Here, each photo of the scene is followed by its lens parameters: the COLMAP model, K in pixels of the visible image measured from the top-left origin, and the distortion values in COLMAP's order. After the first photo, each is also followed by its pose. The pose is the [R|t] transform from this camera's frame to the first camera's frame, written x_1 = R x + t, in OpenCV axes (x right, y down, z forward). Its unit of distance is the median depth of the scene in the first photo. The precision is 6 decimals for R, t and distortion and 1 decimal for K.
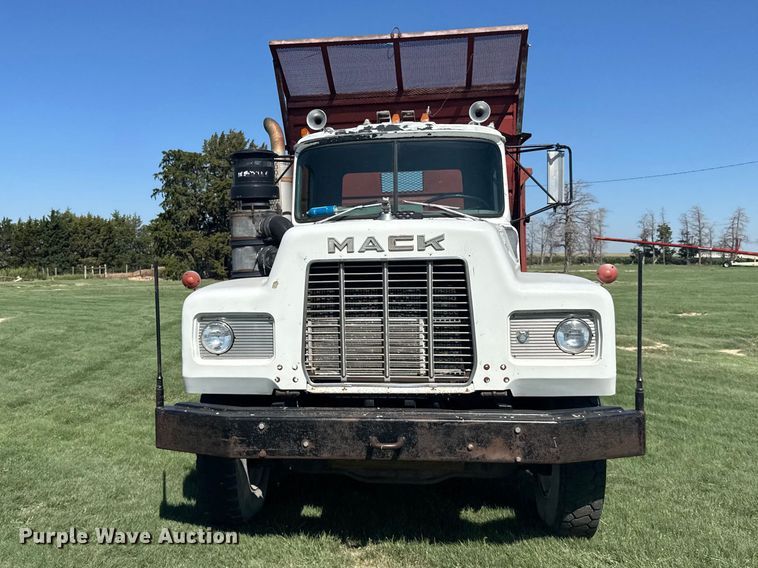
lens RADIAL K [[757.7, 0, 378.5], [0, 757.7, 281.9], [0, 0, 1]] dist [0.086008, 0.000000]
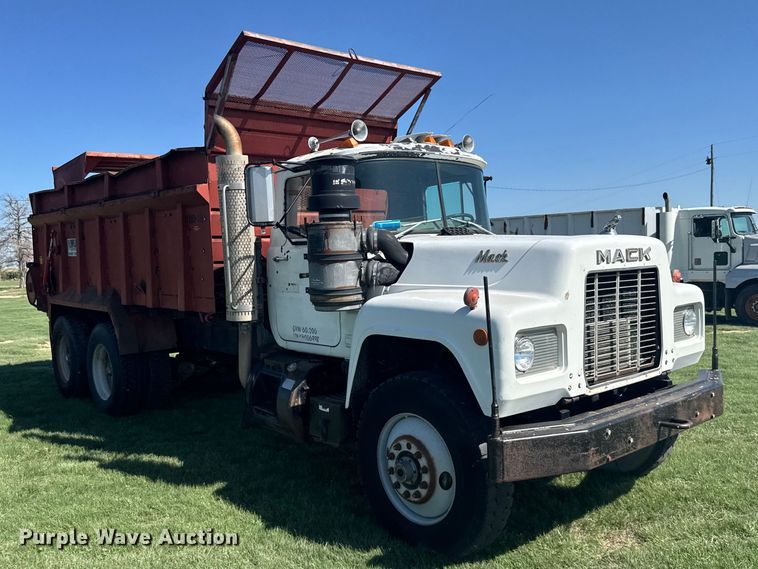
lens RADIAL K [[656.1, 0, 378.0], [0, 656.1, 289.1], [0, 0, 1]] dist [0.094189, -0.002672]
pose [[0.681135, -0.042651, 0.730915, -0.951504], [0.045924, 0.998825, 0.015488, -0.031118], [-0.730716, 0.023017, 0.682293, 0.565816]]
